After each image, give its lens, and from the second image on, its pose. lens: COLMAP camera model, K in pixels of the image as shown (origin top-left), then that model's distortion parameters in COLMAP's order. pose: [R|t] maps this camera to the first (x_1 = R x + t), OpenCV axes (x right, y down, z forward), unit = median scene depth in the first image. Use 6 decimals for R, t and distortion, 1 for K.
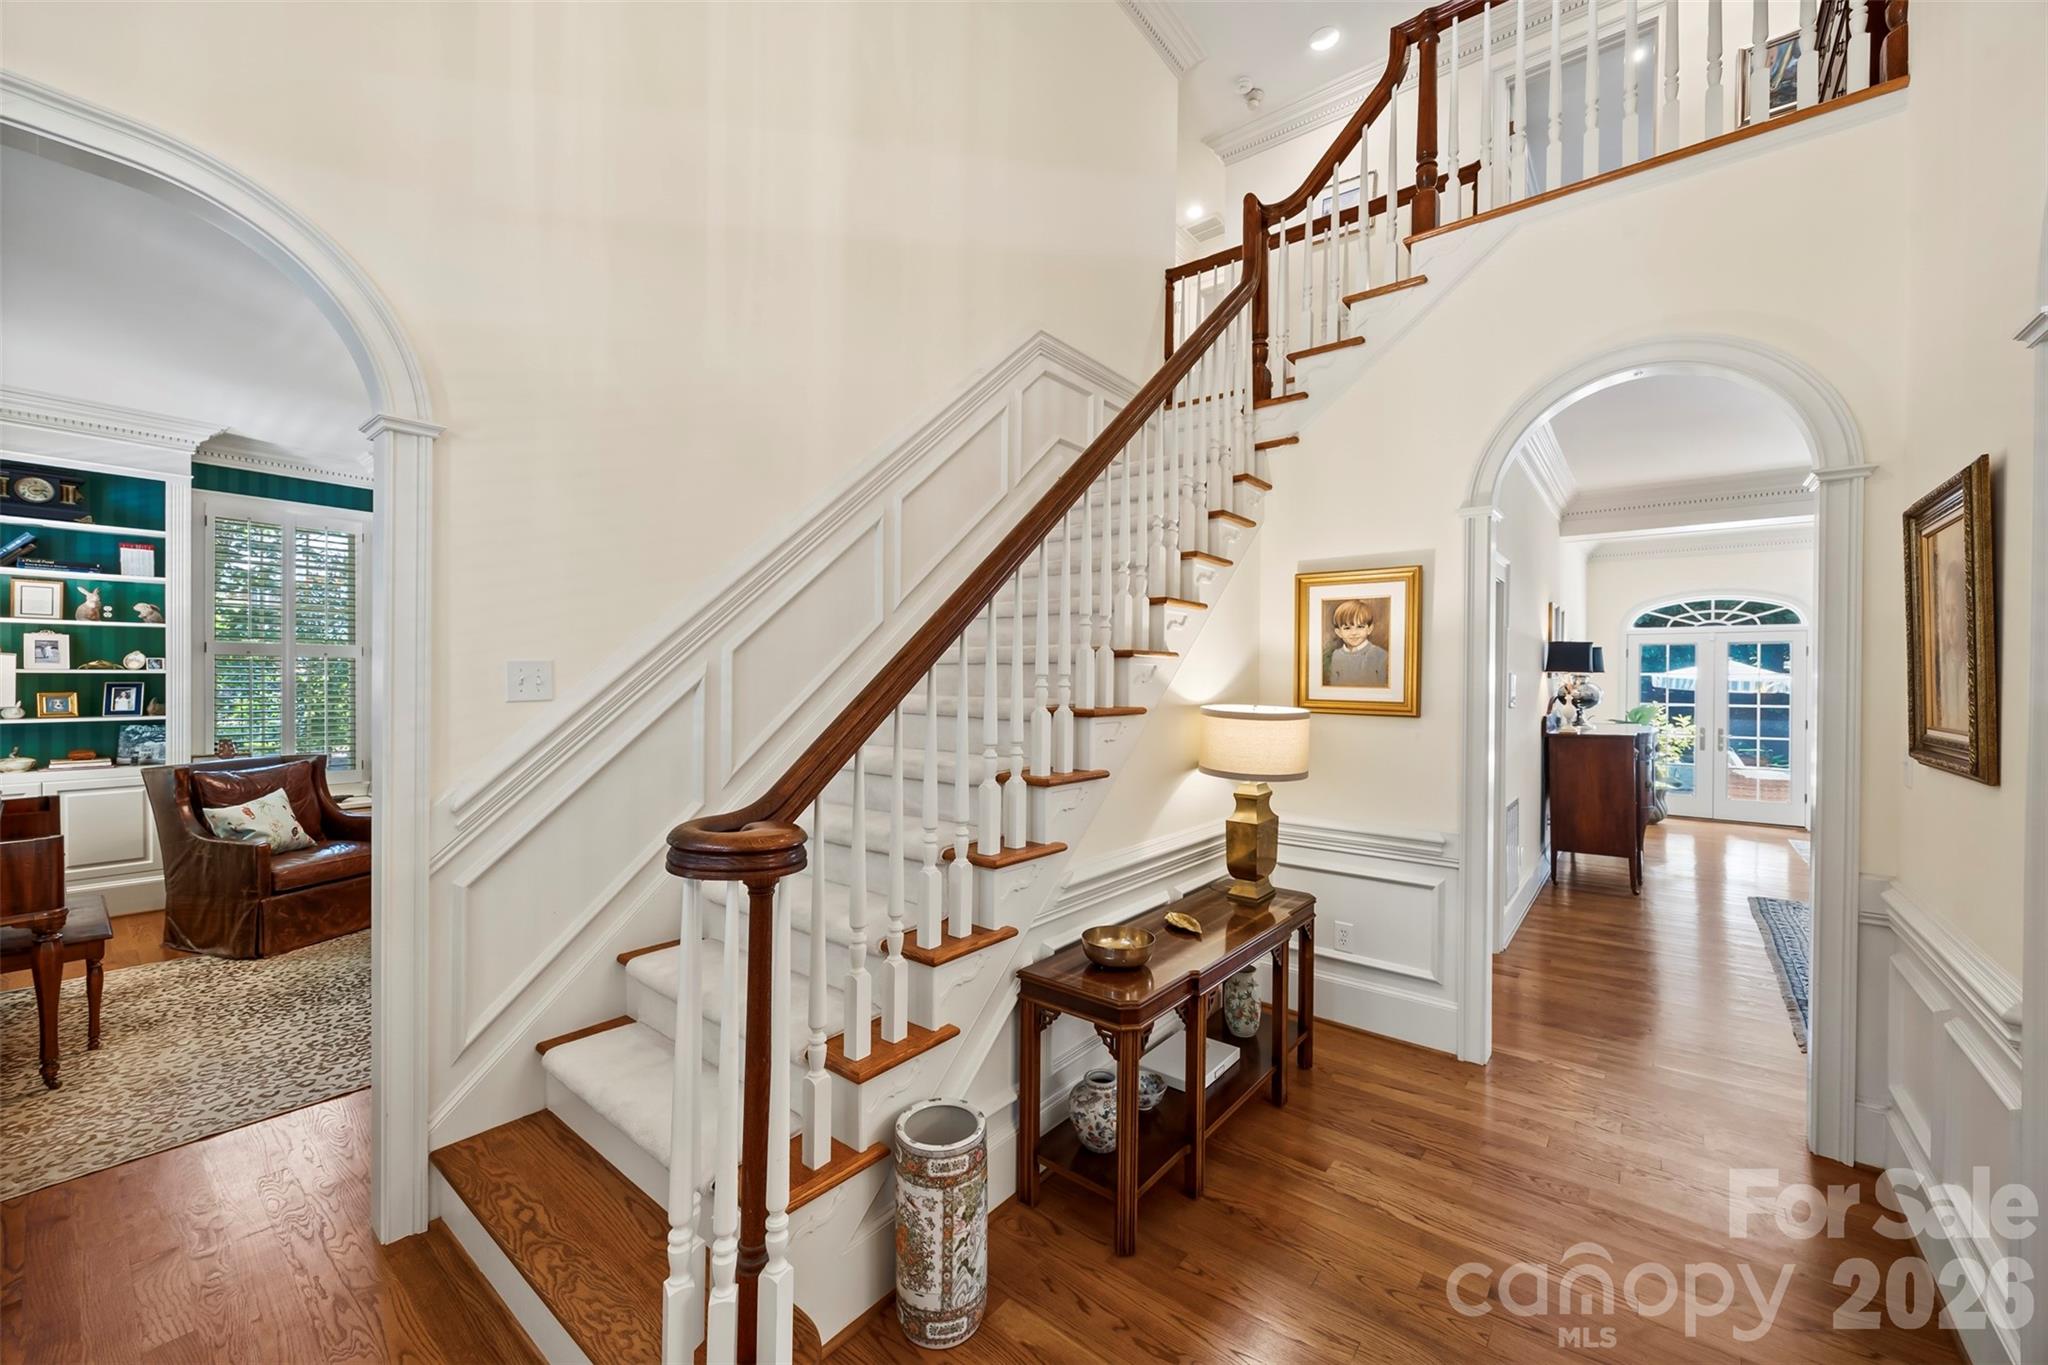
lens RADIAL K [[795.6, 0, 1027.2], [0, 795.6, 692.6], [0, 0, 1]] dist [0.003394, -0.000716]
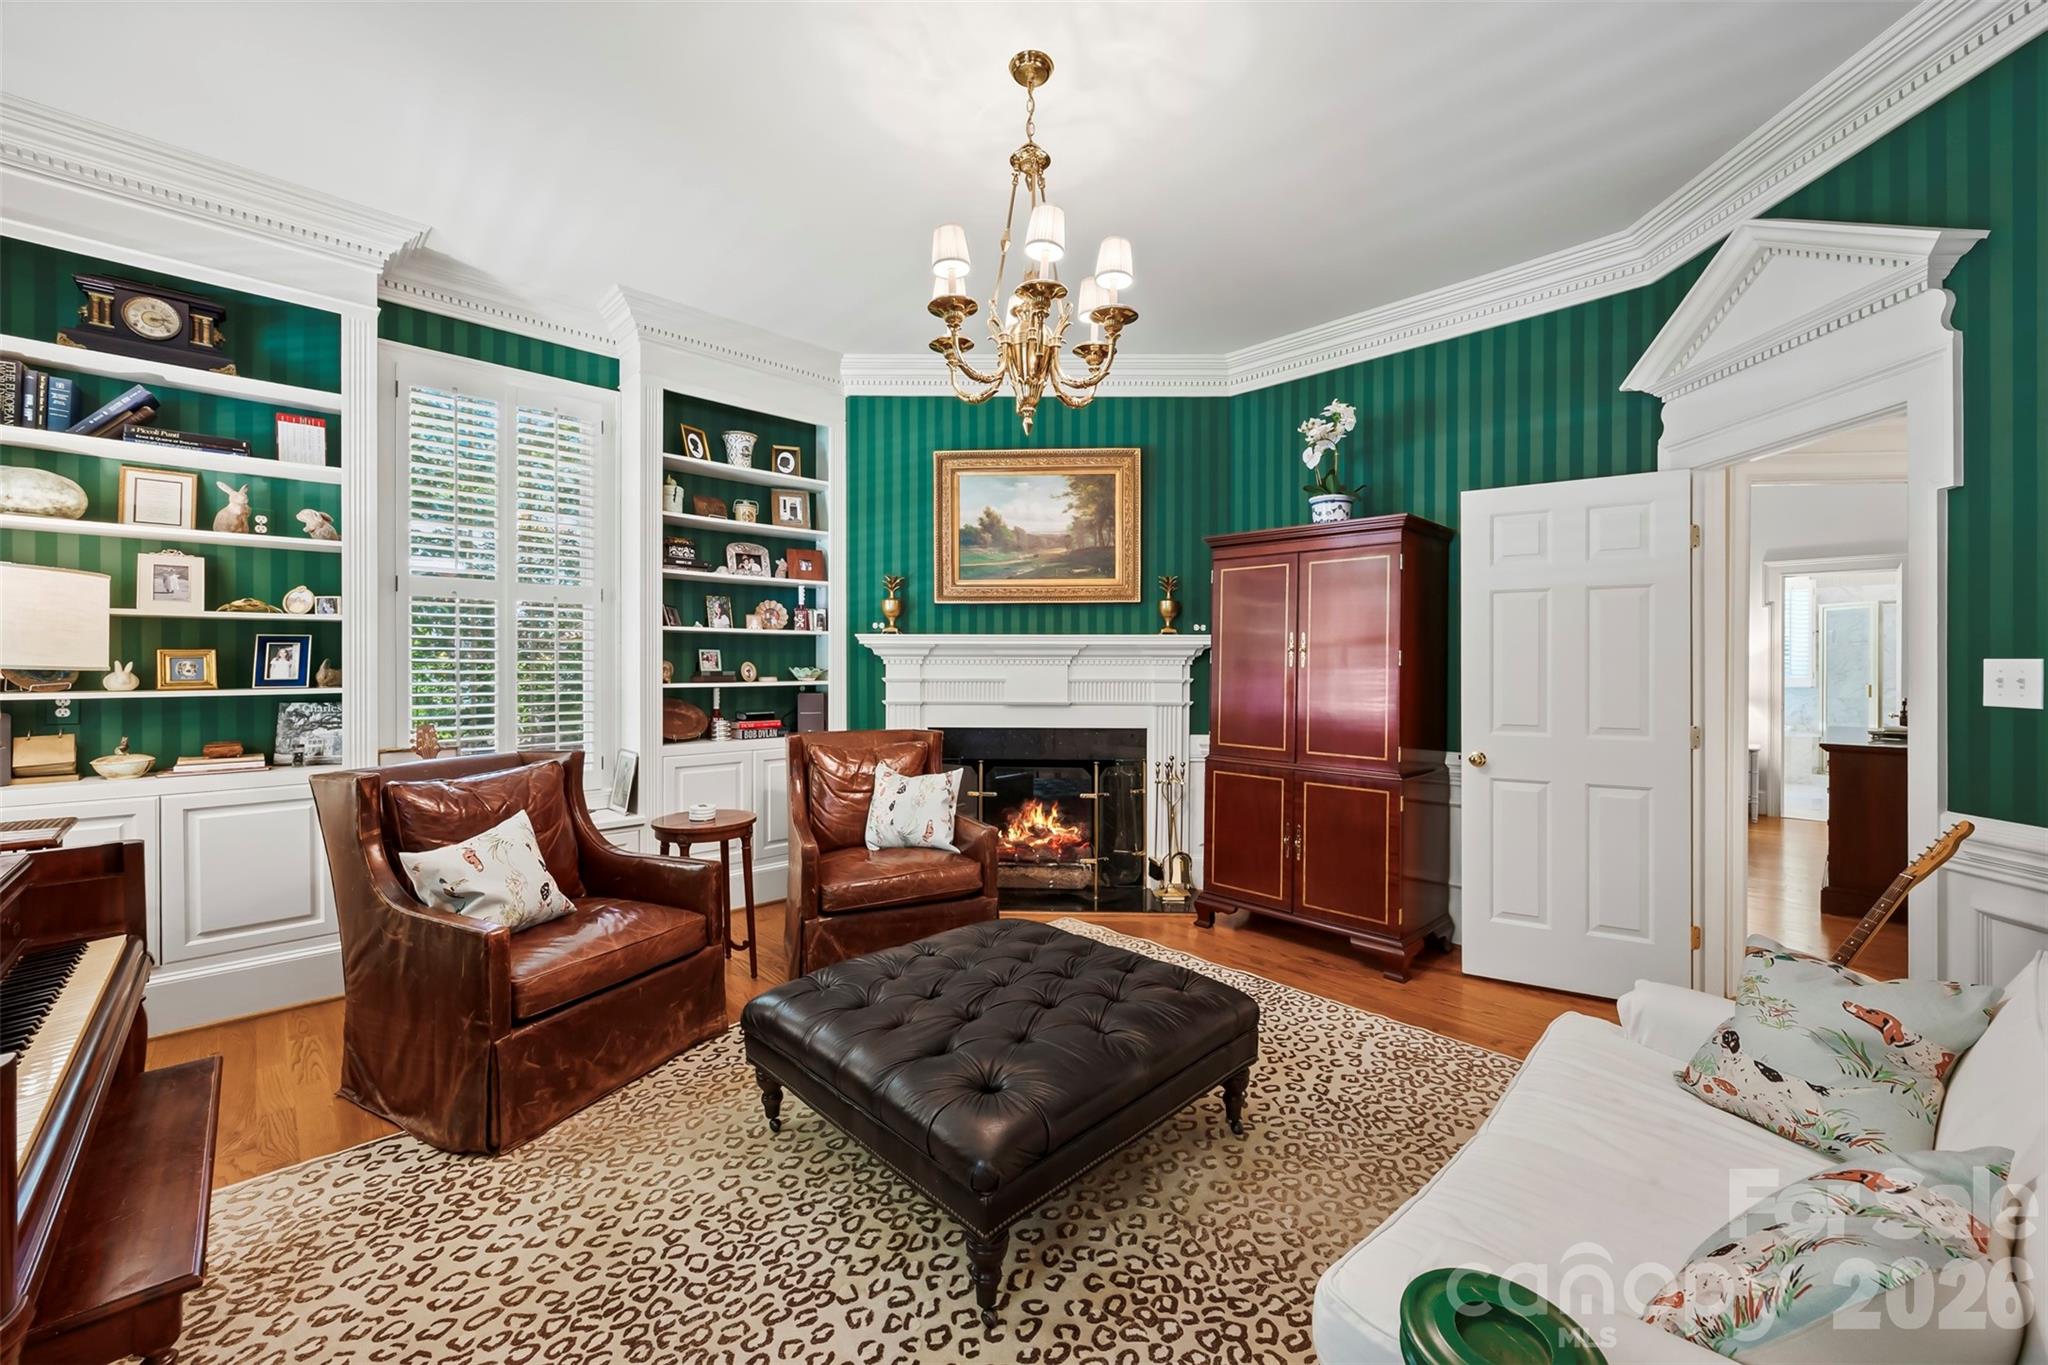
lens RADIAL K [[795.6, 0, 1015.3], [0, 795.6, 673.7], [0, 0, 1]] dist [0.003394, -0.000716]
pose [[0.991505, -0.007079, -0.129874, -0.493272], [0.006393, 0.999963, -0.005699, 0.026364], [0.129909, 0.004820, 0.991514, 0.465832]]
